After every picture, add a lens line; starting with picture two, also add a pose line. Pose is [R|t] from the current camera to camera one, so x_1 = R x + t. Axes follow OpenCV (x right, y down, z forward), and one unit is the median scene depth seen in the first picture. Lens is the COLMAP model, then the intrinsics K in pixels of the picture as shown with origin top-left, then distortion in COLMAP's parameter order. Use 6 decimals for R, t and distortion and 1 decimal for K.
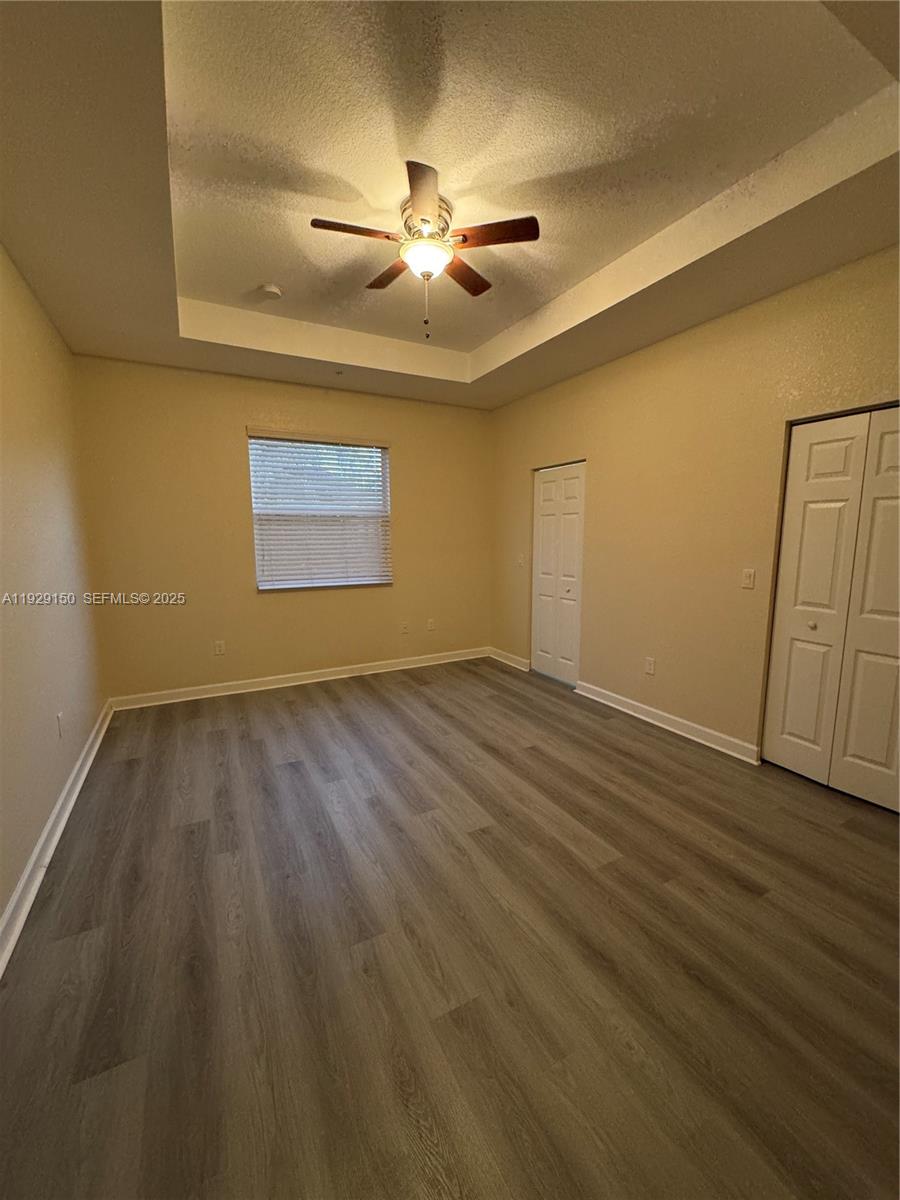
lens RADIAL K [[481.4, 0, 452.5], [0, 481.4, 599.5], [0, 0, 1]] dist [0.000126, -0.000124]
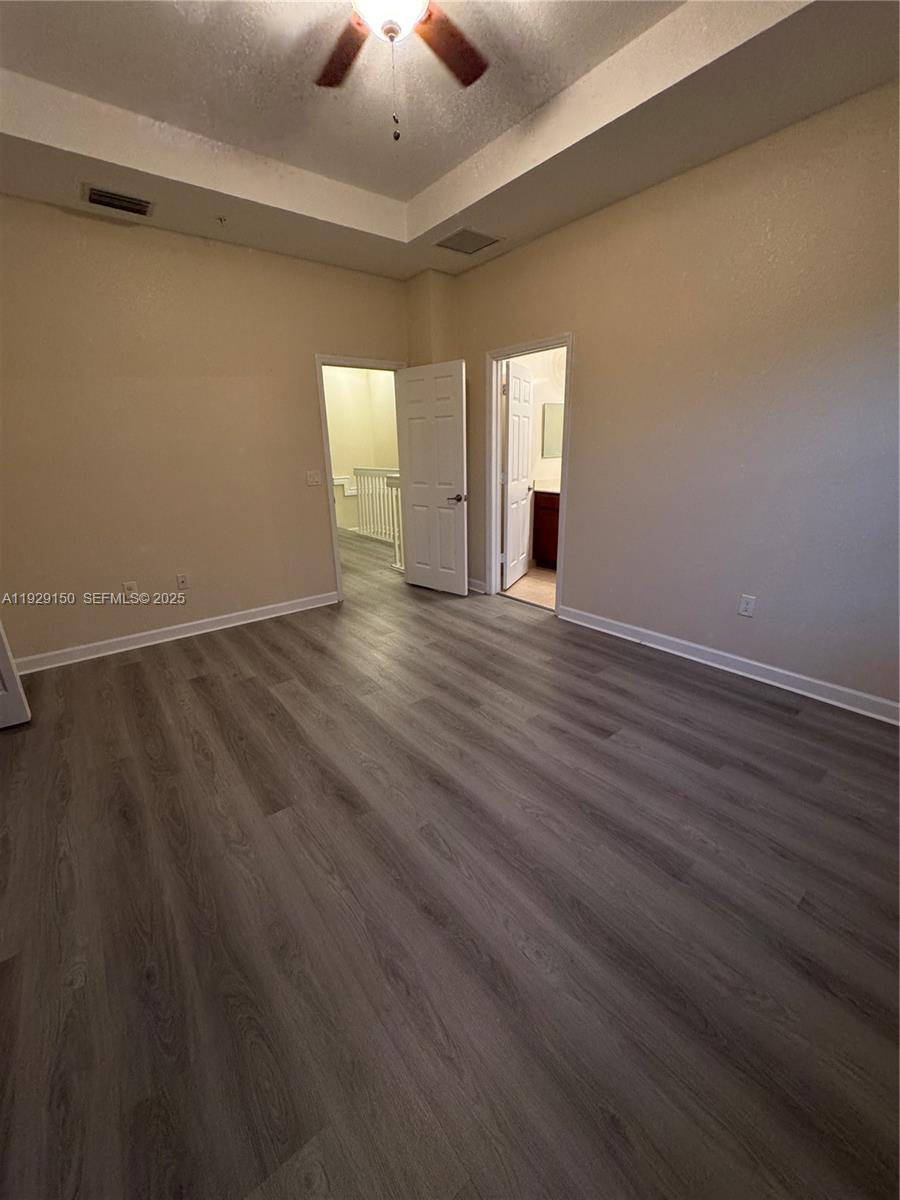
lens RADIAL K [[481.4, 0, 452.5], [0, 481.4, 599.5], [0, 0, 1]] dist [0.000126, -0.000124]
pose [[-0.983762, 0.080029, -0.160647, 0.027627], [0.002454, 0.900997, 0.433818, -0.201213], [0.179461, 0.426379, -0.886563, 1.570378]]
